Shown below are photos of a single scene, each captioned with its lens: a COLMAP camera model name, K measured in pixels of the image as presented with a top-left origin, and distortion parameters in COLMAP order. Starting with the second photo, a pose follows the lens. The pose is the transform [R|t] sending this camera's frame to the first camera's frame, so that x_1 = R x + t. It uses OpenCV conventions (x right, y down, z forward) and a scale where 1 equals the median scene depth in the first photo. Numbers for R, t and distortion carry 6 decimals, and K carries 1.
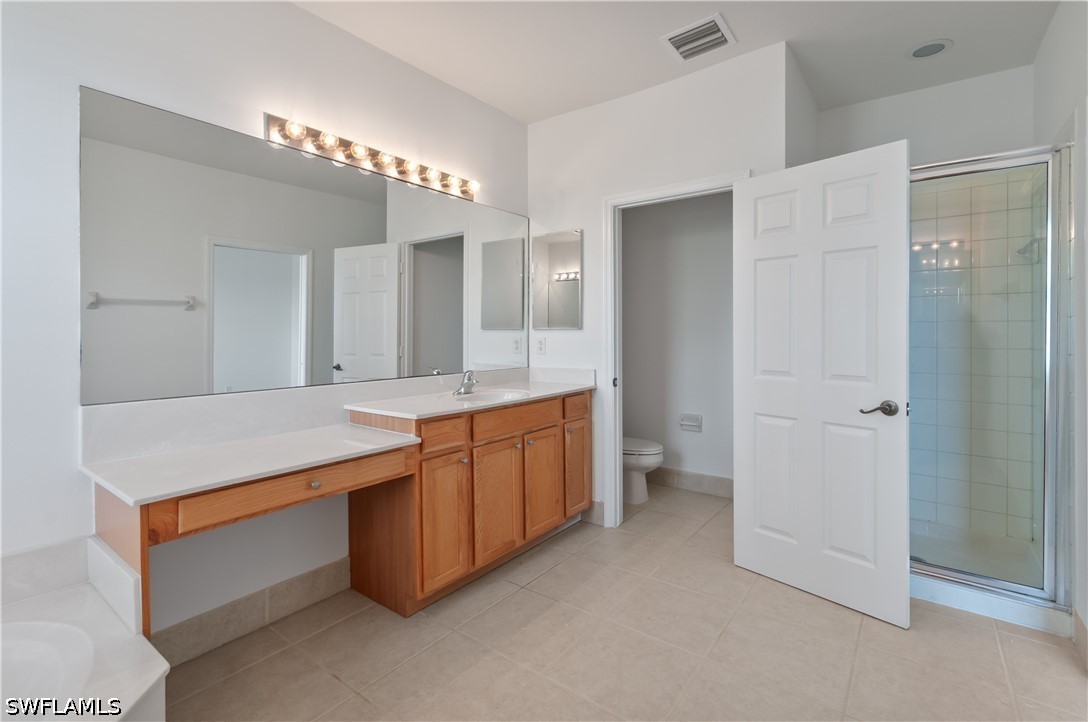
lens RADIAL K [[487.3, 0, 547.9], [0, 487.3, 340.2], [0, 0, 1]] dist [0.004264, -0.001147]
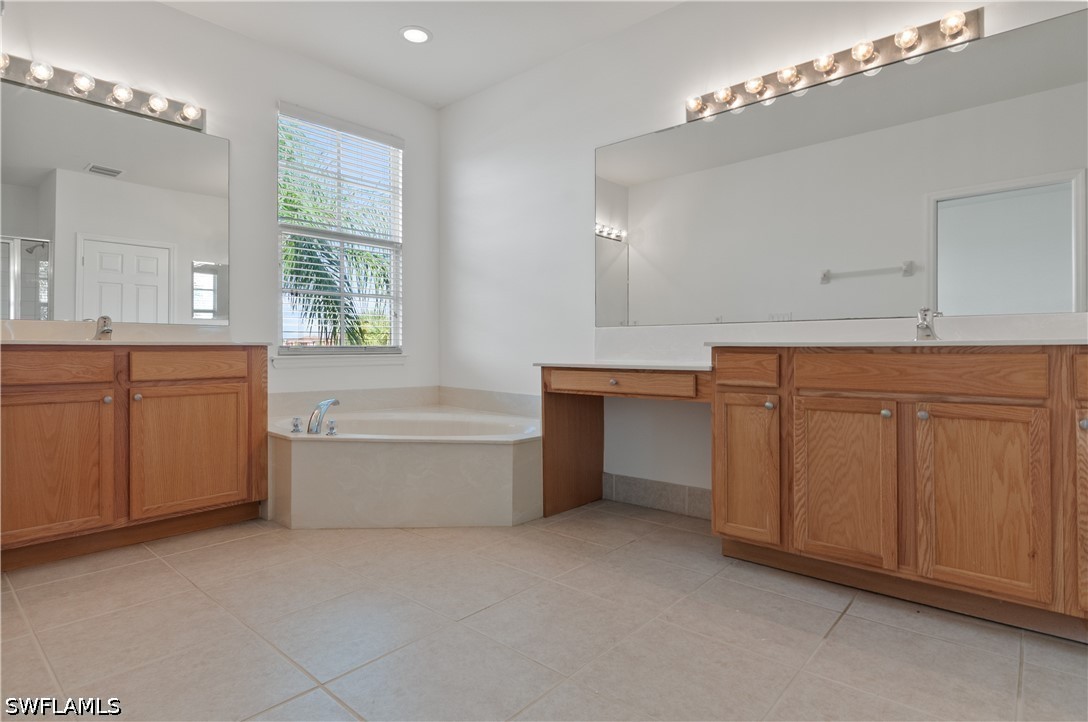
lens RADIAL K [[584.5, 0, 544.3], [0, 584.5, 350.1], [0, 0, 1]] dist [-0.000680, 0.000351]
pose [[-0.083104, 0.001077, -0.996540, 0.840842], [-0.003241, 0.999994, 0.001351, 0.152752], [0.996536, 0.003342, -0.083100, 0.699245]]
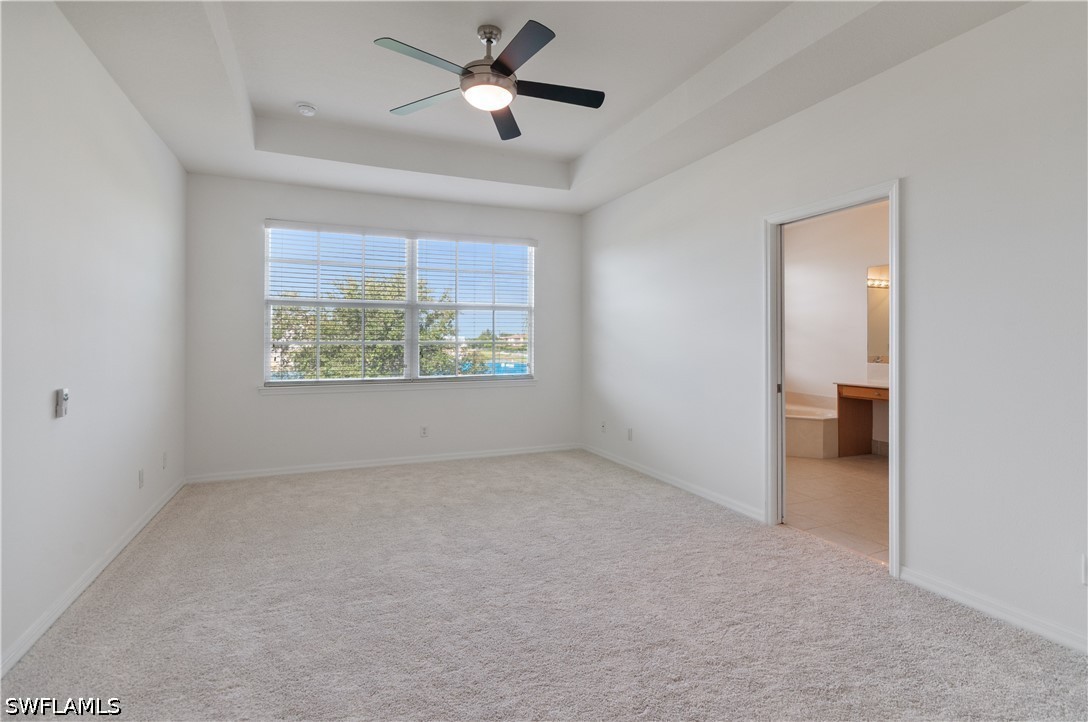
lens RADIAL K [[542.3, 0, 556.5], [0, 542.3, 339.0], [0, 0, 1]] dist [0.002240, 0.000102]
pose [[-0.494991, -0.003581, -0.868890, 2.372952], [-0.004559, 0.999988, -0.001524, -0.009321], [0.868886, 0.003206, -0.495002, 0.696798]]
